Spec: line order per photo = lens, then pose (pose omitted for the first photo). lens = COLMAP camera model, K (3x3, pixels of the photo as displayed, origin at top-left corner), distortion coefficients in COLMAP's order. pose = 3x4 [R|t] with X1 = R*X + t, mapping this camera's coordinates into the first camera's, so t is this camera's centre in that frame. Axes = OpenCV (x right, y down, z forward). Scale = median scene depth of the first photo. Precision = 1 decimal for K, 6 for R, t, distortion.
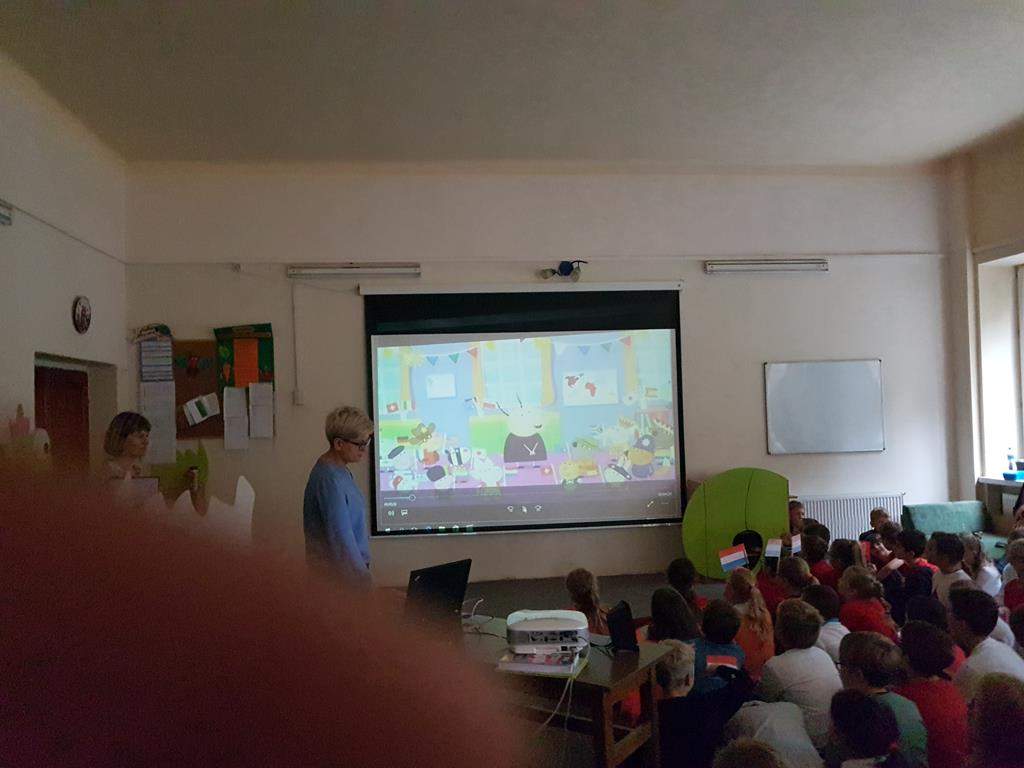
lens RADIAL K [[808.2, 0, 496.6], [0, 808.2, 398.0], [0, 0, 1]] dist [0.001938, -0.006721]
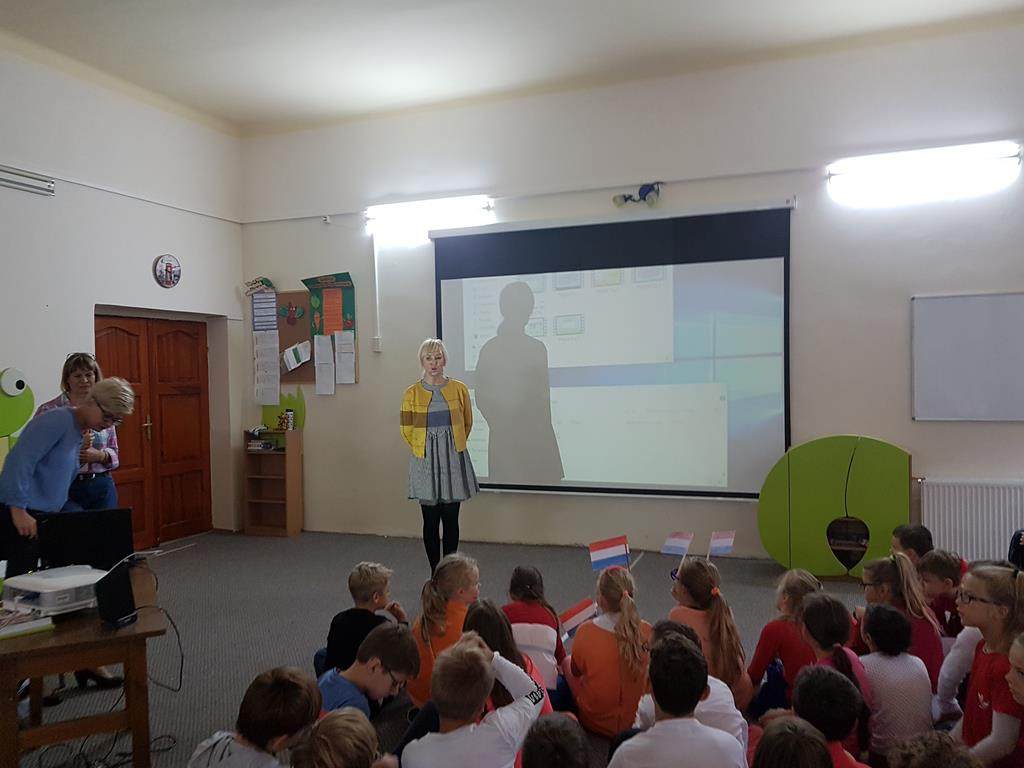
lens RADIAL K [[808.2, 0, 514.3], [0, 808.2, 394.0], [0, 0, 1]] dist [0.001938, -0.006721]
pose [[0.888019, 0.025481, -0.459101, 0.379116], [0.000200, 0.998442, 0.055803, 0.004482], [0.459807, -0.049646, 0.886630, 0.182068]]
